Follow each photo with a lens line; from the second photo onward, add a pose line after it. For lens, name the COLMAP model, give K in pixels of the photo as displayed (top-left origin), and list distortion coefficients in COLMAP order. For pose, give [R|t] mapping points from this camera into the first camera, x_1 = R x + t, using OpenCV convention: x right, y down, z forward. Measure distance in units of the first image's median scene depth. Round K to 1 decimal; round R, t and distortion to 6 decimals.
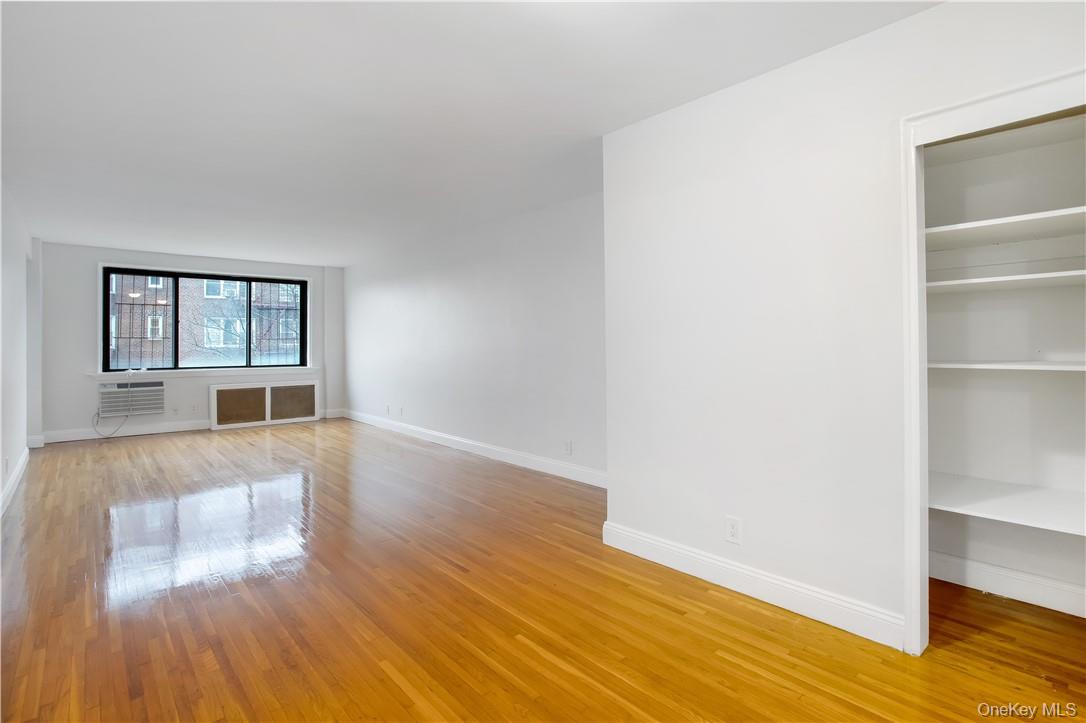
lens RADIAL K [[546.7, 0, 538.4], [0, 546.7, 357.5], [0, 0, 1]] dist [-0.082547, 0.034647]
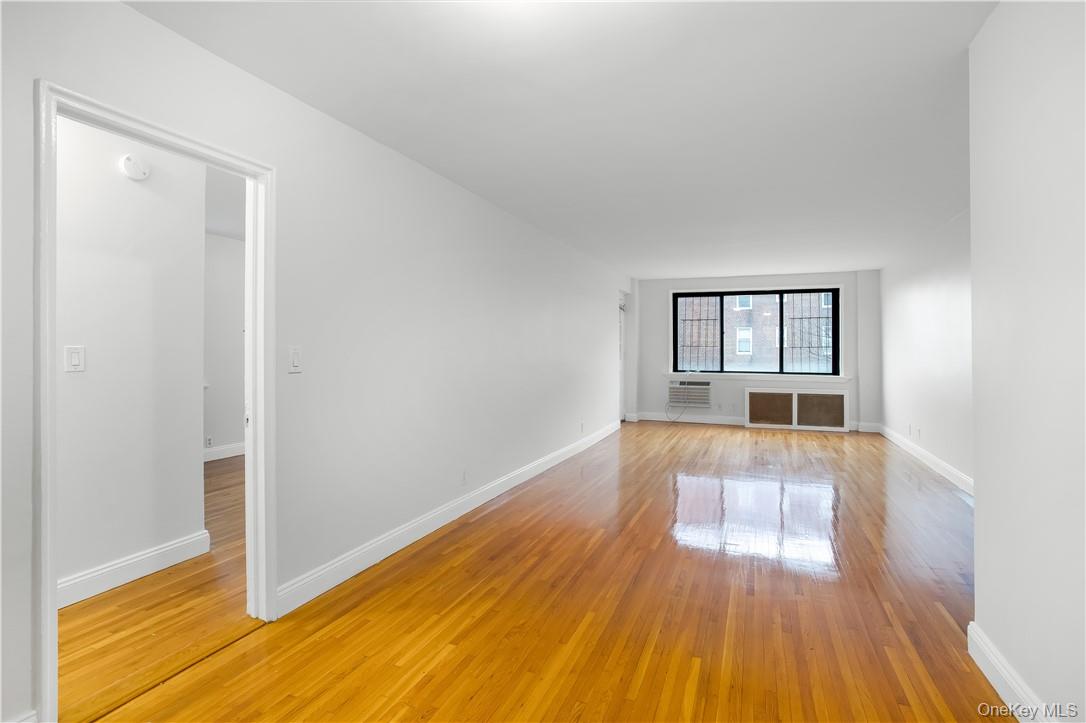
lens RADIAL K [[546.7, 0, 538.4], [0, 546.7, 357.5], [0, 0, 1]] dist [-0.082547, 0.034647]
pose [[0.390161, 0.017523, -0.920580, 0.283931], [-0.028538, 0.999569, 0.006932, -0.008288], [0.920304, 0.023566, 0.390493, 0.138093]]
